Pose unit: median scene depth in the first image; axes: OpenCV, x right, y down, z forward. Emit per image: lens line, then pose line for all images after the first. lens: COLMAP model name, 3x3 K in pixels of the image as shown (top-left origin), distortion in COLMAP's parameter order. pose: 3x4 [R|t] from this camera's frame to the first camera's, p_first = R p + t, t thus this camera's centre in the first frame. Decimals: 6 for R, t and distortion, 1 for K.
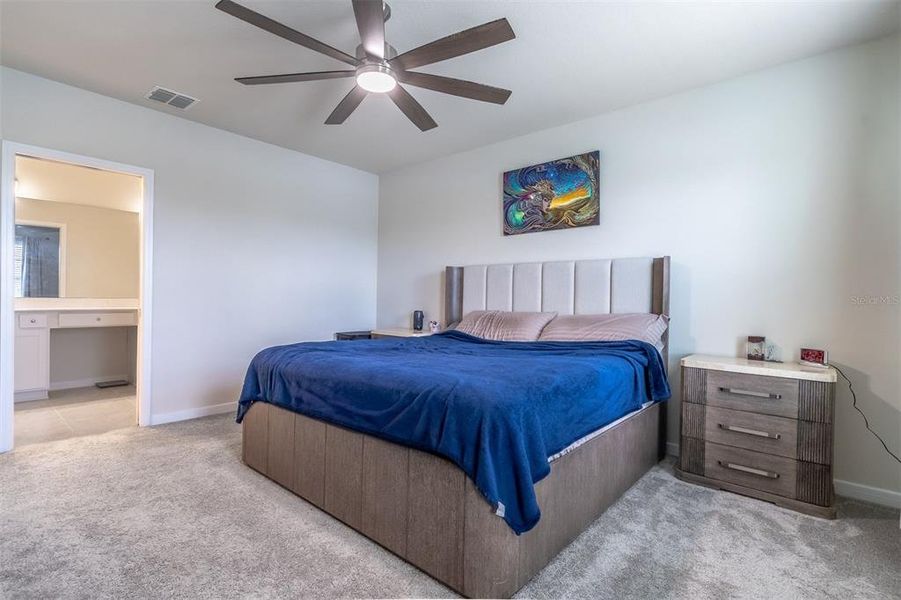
lens RADIAL K [[430.7, 0, 448.2], [0, 430.7, 301.8], [0, 0, 1]] dist [0.000971, 0.001116]
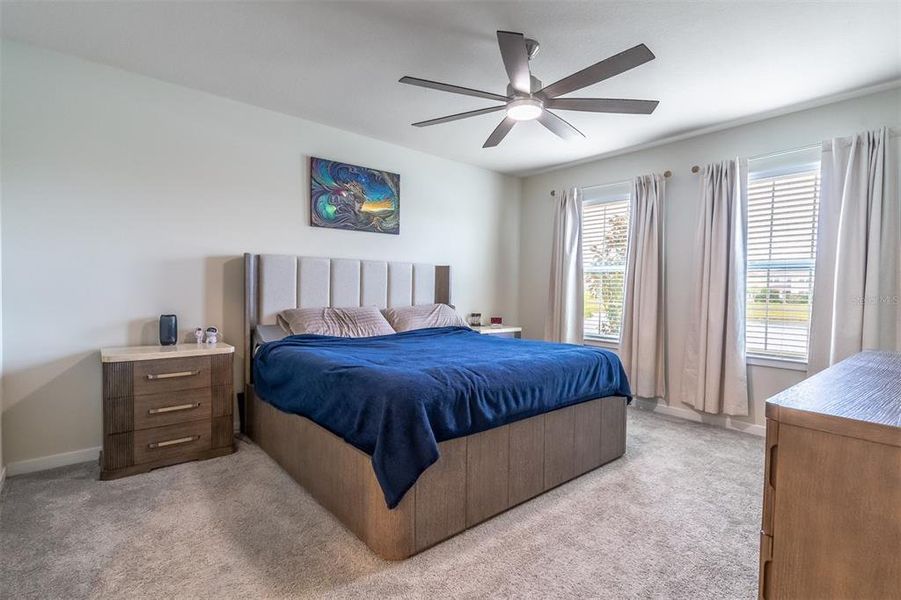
lens RADIAL K [[430.7, 0, 448.2], [0, 430.7, 301.8], [0, 0, 1]] dist [0.000971, 0.001116]
pose [[0.151069, -0.046084, 0.987448, -0.797903], [-0.007625, 0.998829, 0.047782, -0.039815], [-0.988494, -0.014748, 0.150540, 0.605183]]
